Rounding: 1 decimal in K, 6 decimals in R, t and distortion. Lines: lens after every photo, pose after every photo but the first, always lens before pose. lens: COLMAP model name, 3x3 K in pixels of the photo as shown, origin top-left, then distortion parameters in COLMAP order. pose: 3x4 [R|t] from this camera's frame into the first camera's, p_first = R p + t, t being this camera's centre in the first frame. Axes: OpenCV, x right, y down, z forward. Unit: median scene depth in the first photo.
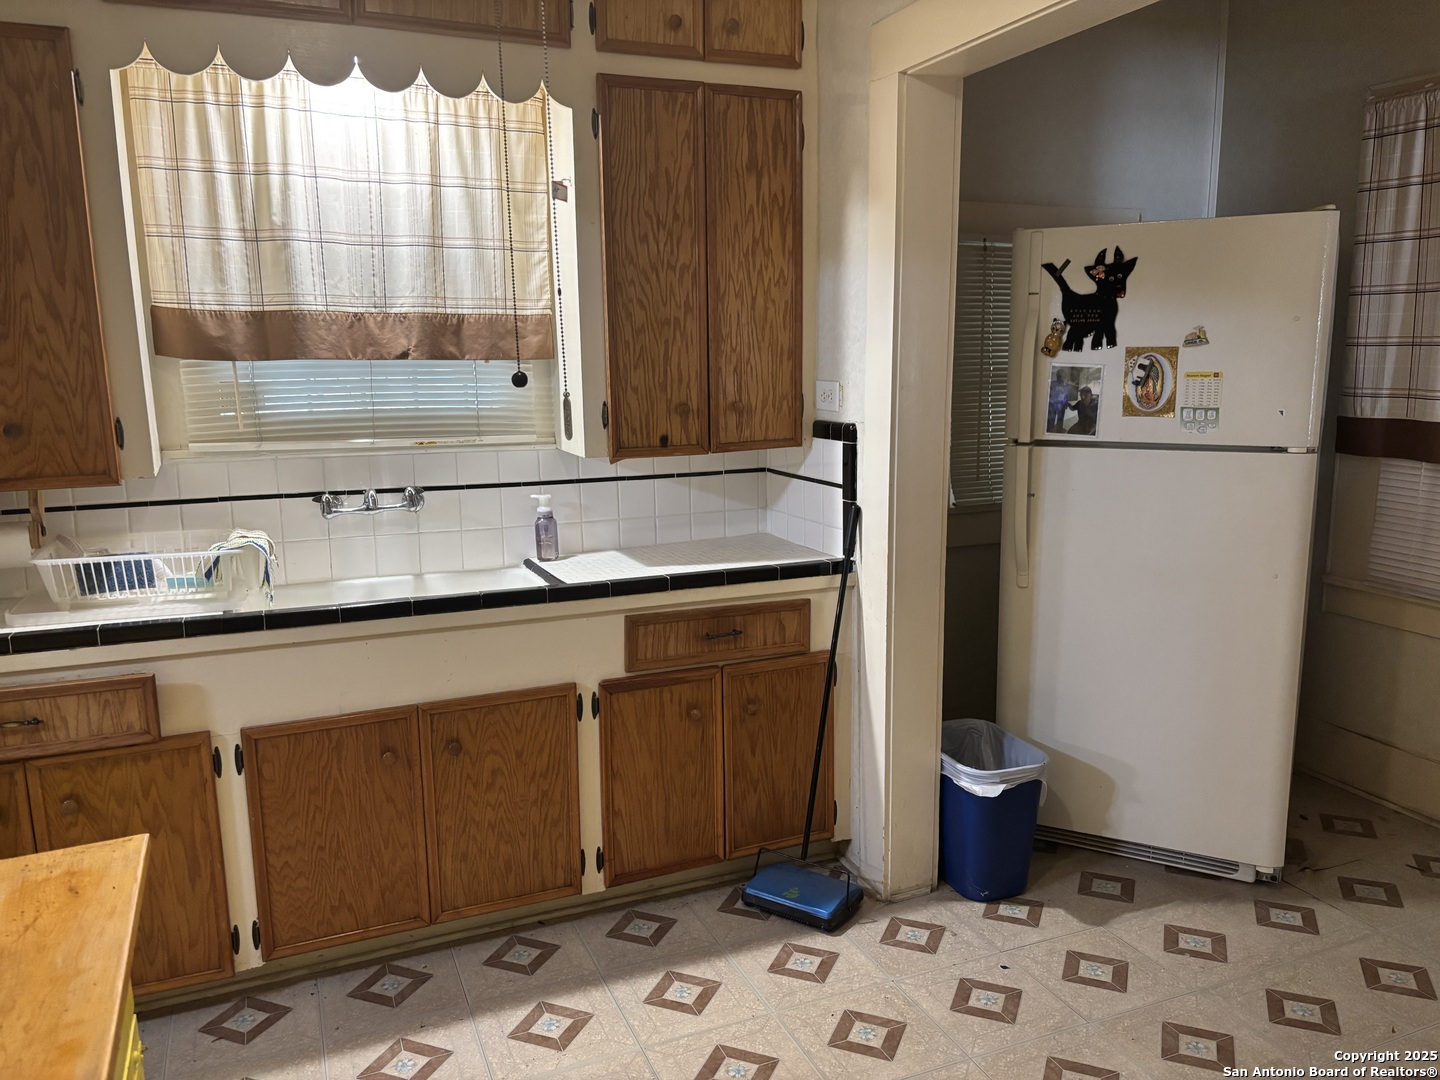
lens RADIAL K [[1078.3, 0, 723.7], [0, 1078.3, 553.8], [0, 0, 1]] dist [0.058328, -0.074836]
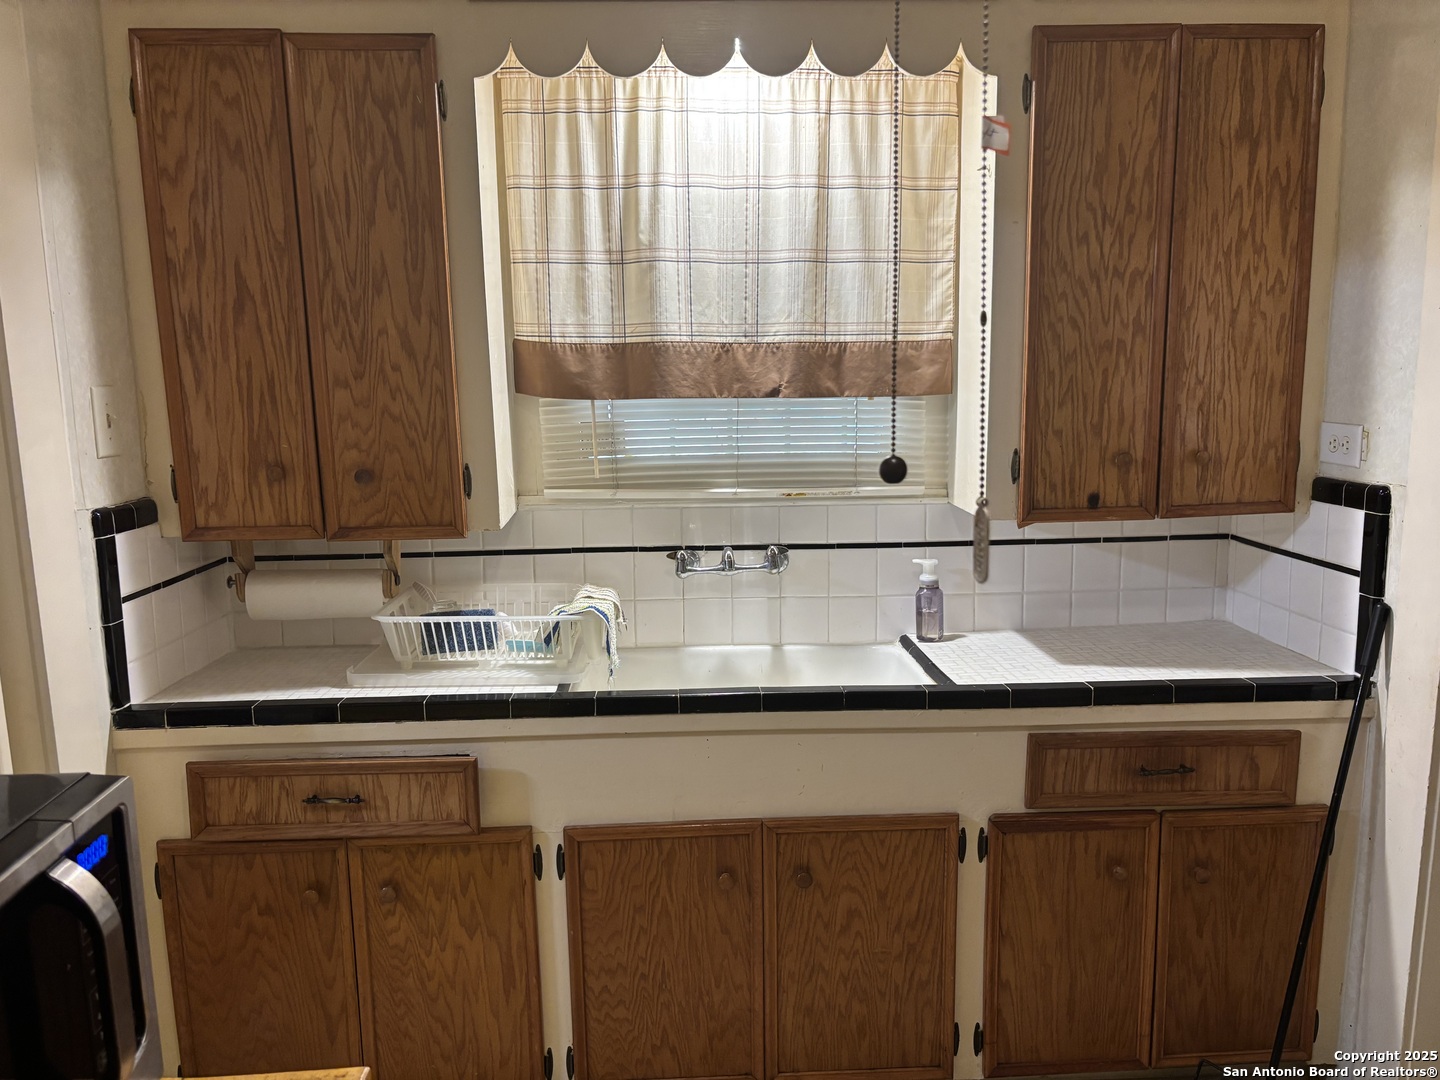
lens RADIAL K [[1078.3, 0, 720.6], [0, 1078.3, 549.1], [0, 0, 1]] dist [0.058328, -0.074836]
pose [[0.937232, 0.051844, -0.344830, -0.037402], [-0.057950, 0.998292, -0.007416, -0.052197], [0.343857, 0.026934, 0.938636, 0.200287]]
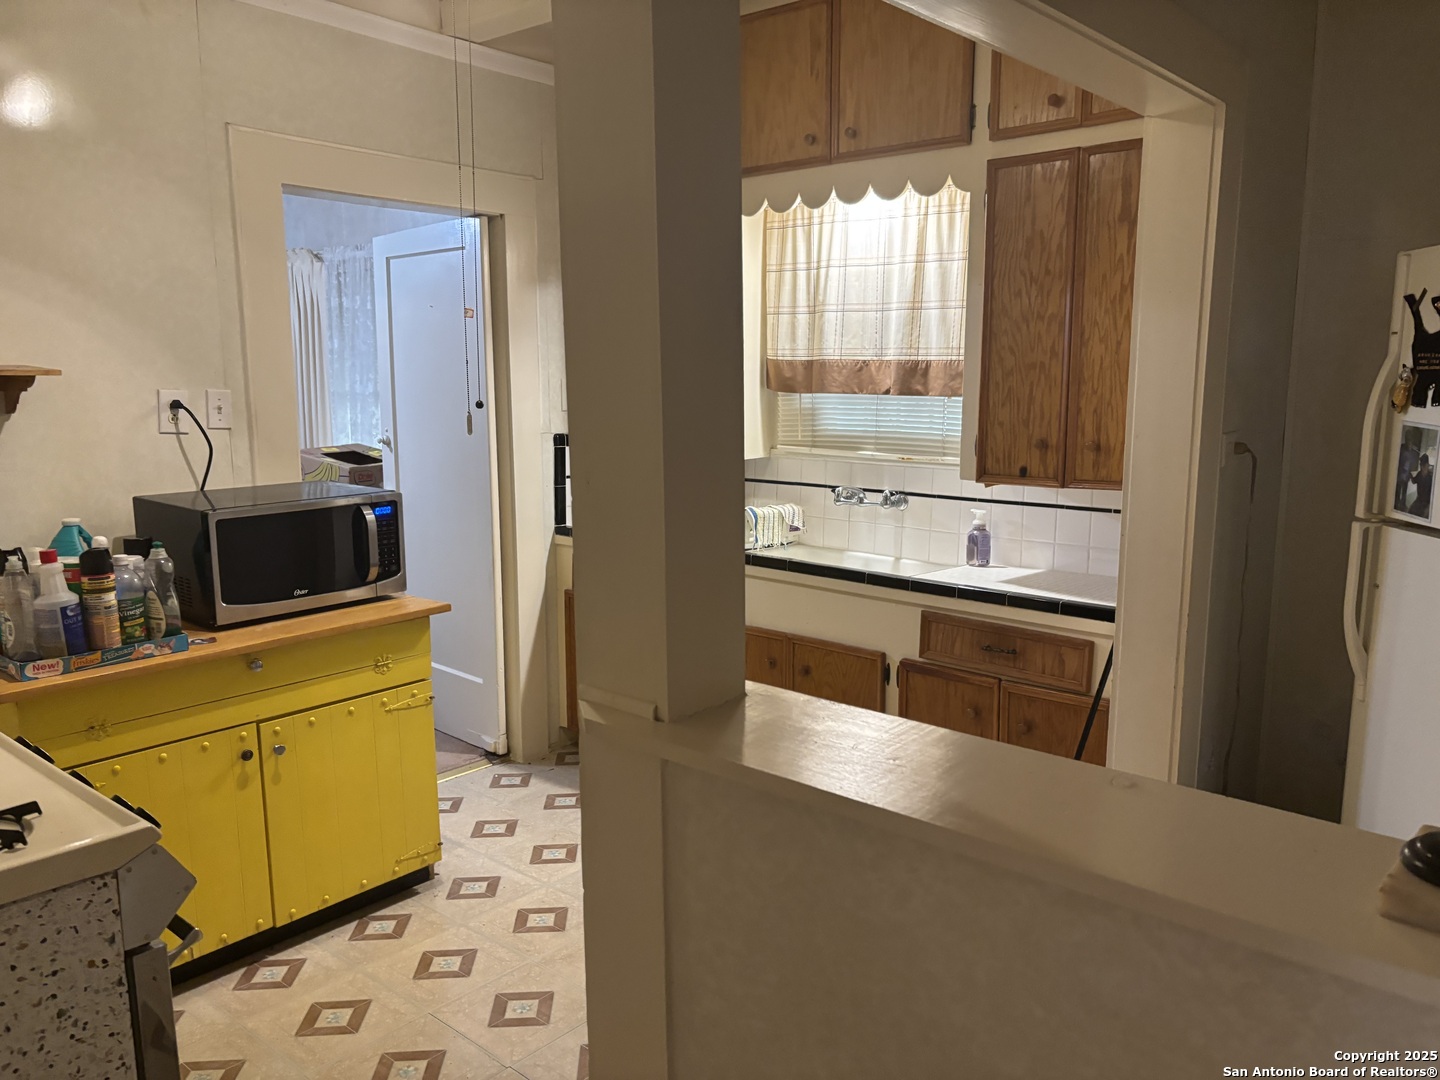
lens RADIAL K [[1078.3, 0, 713.2], [0, 1078.3, 548.2], [0, 0, 1]] dist [0.058328, -0.074836]
pose [[0.434652, 0.153803, -0.887368, 0.838673], [-0.175847, 0.980838, 0.083870, -0.067992], [0.883264, 0.119587, 0.453369, 0.232426]]
